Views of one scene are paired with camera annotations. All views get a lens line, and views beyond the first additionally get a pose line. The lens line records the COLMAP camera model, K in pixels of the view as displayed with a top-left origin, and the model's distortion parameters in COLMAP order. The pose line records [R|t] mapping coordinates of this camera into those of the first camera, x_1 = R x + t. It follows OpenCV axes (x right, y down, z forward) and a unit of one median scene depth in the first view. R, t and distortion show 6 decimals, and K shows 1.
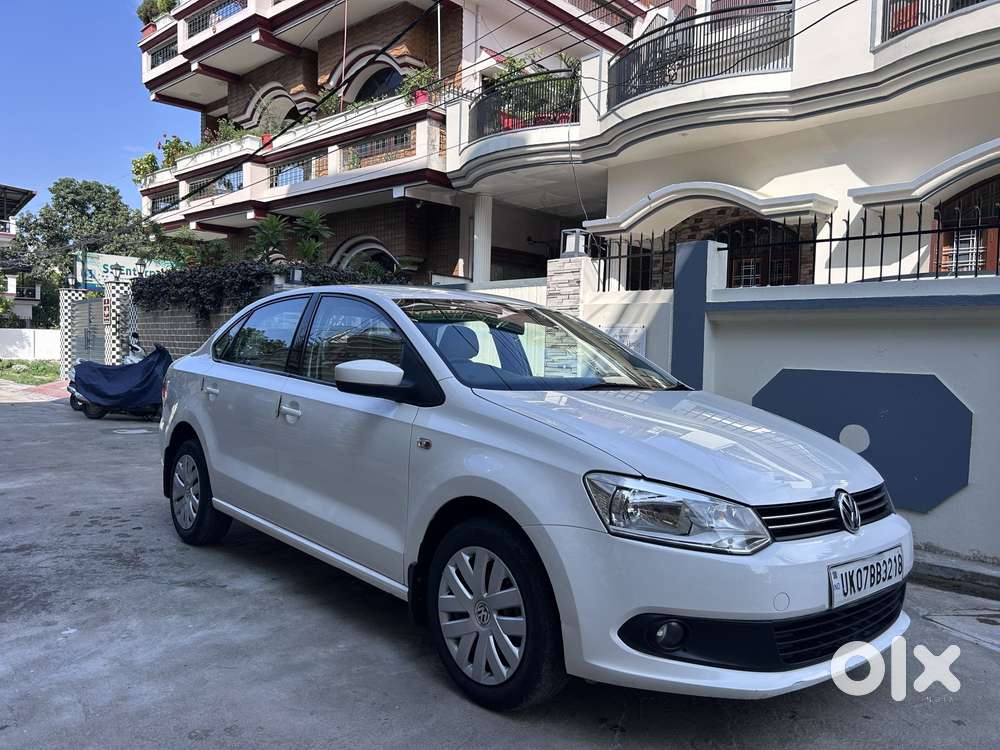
lens RADIAL K [[762.9, 0, 495.0], [0, 762.9, 377.2], [0, 0, 1]] dist [0.040566, -0.036804]
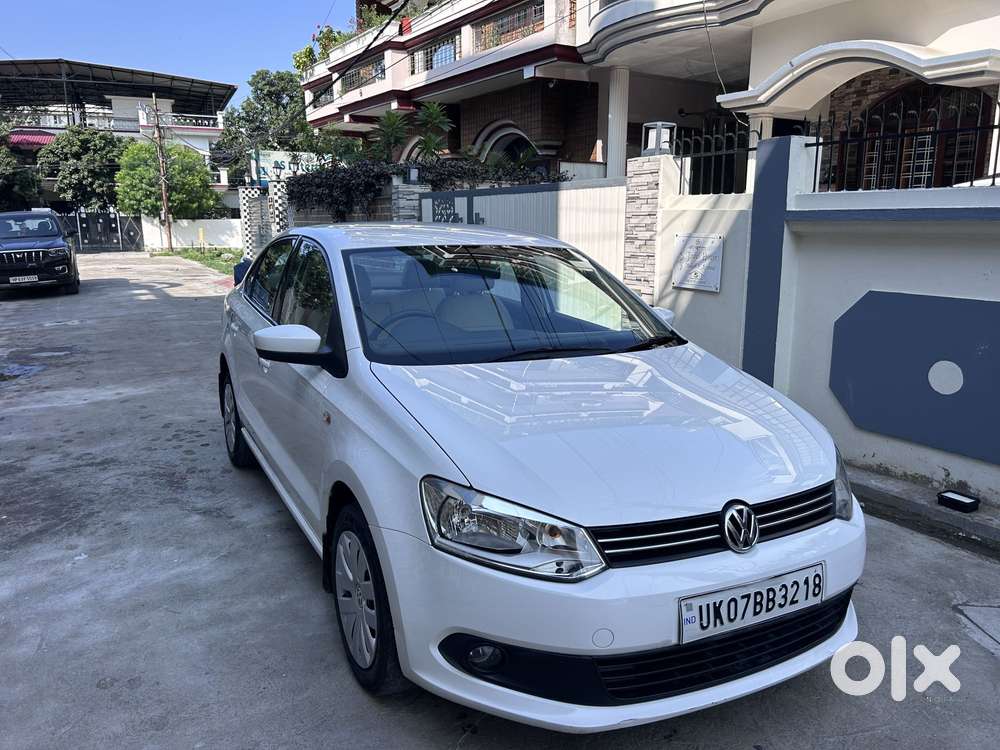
lens RADIAL K [[762.9, 0, 495.0], [0, 762.9, 377.2], [0, 0, 1]] dist [0.040566, -0.036804]
pose [[0.967327, 0.022663, -0.252519, 0.102019], [0.019406, 0.986456, 0.162873, -0.033643], [0.252790, -0.162451, 0.953786, 0.036091]]
